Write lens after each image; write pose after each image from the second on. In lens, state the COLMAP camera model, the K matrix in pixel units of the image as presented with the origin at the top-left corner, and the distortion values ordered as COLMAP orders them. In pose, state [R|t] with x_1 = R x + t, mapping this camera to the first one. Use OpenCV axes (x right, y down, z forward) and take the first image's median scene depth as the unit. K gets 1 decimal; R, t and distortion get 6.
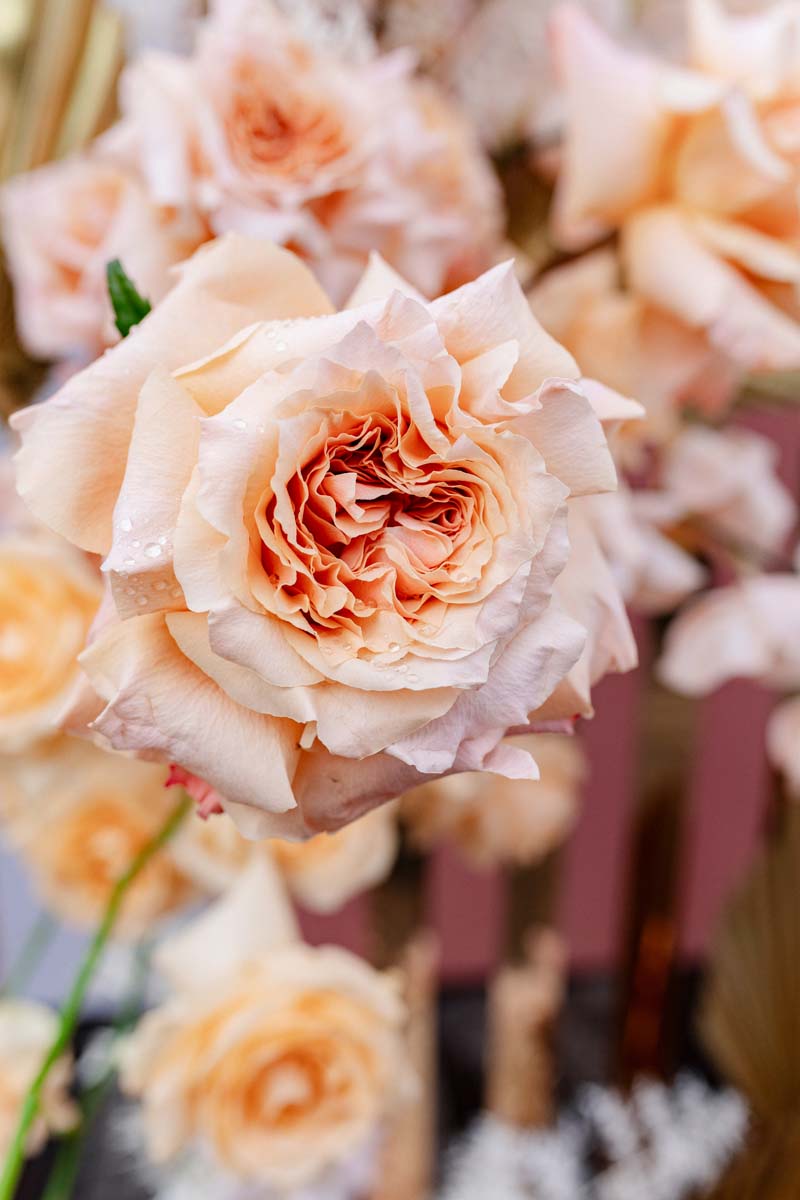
lens RADIAL K [[1201.3, 0, 396.1], [0, 1201.3, 609.0], [0, 0, 1]] dist [-0.004220, 0.000000]
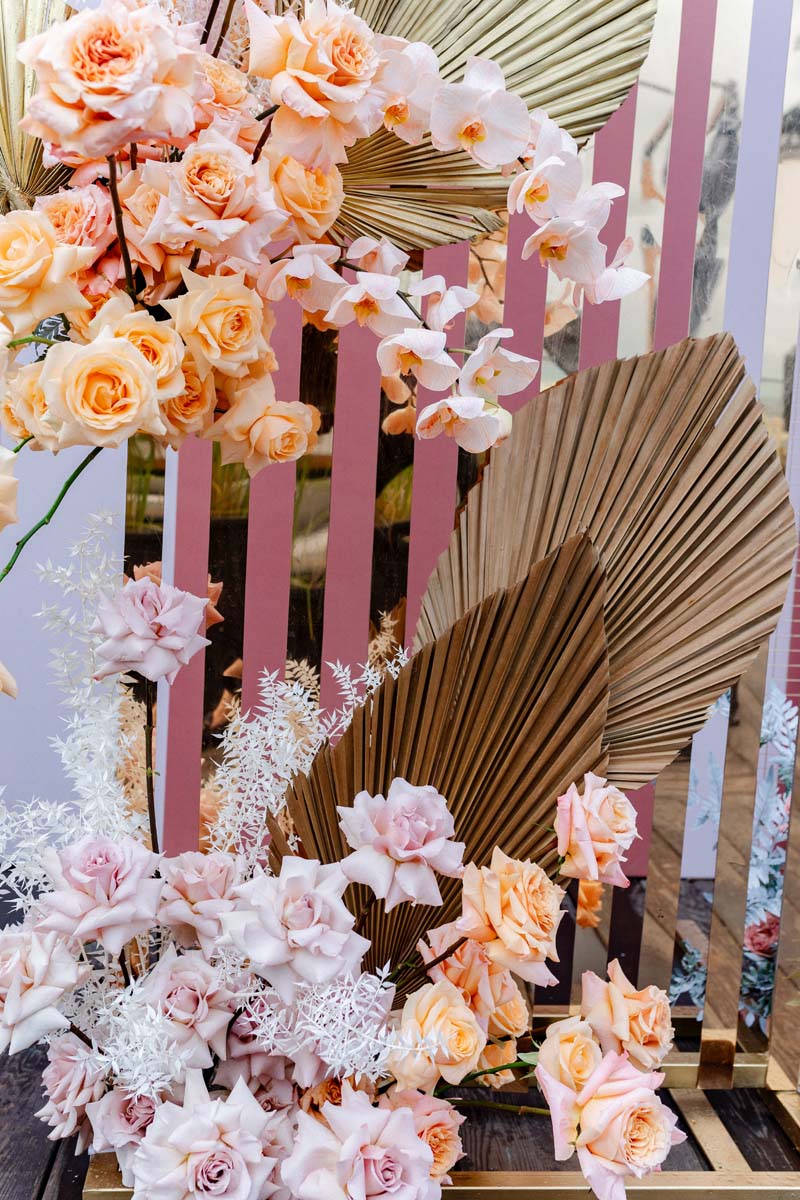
lens RADIAL K [[1253.2, 0, 400.5], [0, 1253.2, 600.9], [0, 0, 1]] dist [0.000911, 0.000000]
pose [[0.997525, 0.048899, -0.050531, 1.184621], [-0.058523, 0.975715, -0.211080, 2.369360], [0.038982, 0.213515, 0.976162, -2.437229]]
